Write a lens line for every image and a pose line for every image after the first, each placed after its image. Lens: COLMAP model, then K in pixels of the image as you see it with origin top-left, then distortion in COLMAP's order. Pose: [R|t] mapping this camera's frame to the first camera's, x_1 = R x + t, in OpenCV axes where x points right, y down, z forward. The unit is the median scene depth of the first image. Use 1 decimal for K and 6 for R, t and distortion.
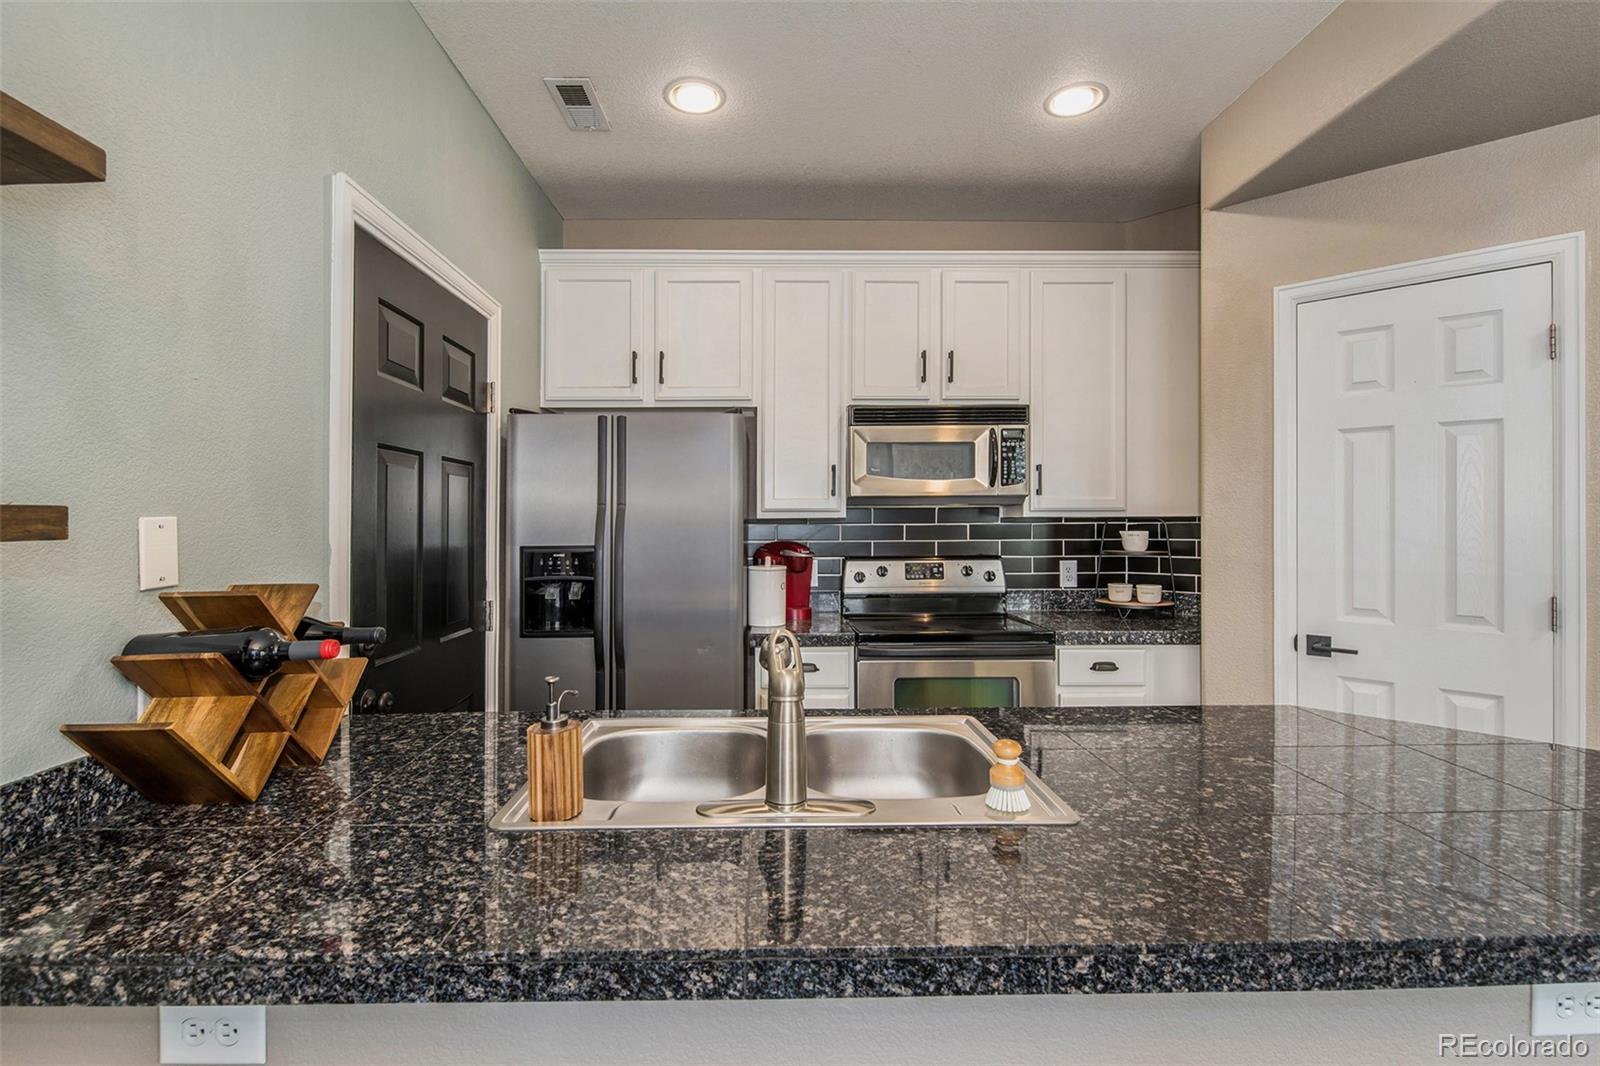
lens RADIAL K [[730.8, 0, 801.4], [0, 730.8, 542.7], [0, 0, 1]] dist [-0.005863, -0.006731]
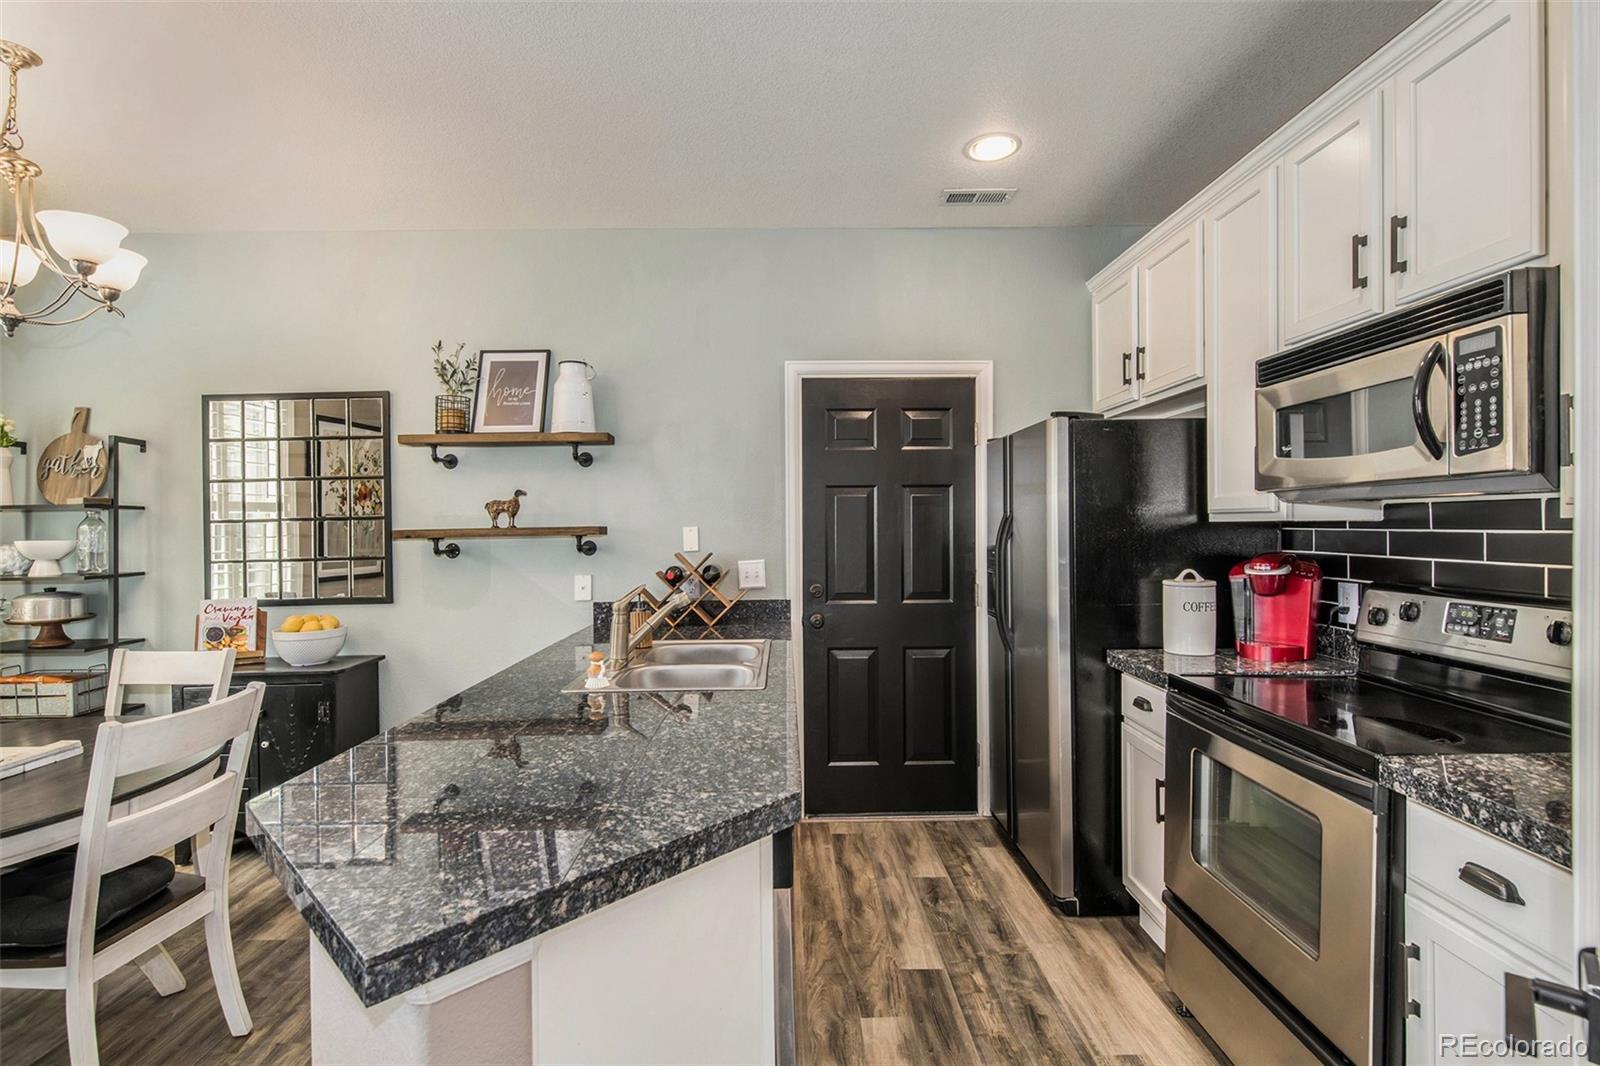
lens RADIAL K [[730.8, 0, 793.2], [0, 730.8, 532.6], [0, 0, 1]] dist [-0.005863, -0.006731]
pose [[-0.027227, 0.009055, -0.999588, 0.776544], [-0.023242, 0.999683, 0.009689, -0.020158], [0.999359, 0.023496, -0.027008, 0.577128]]
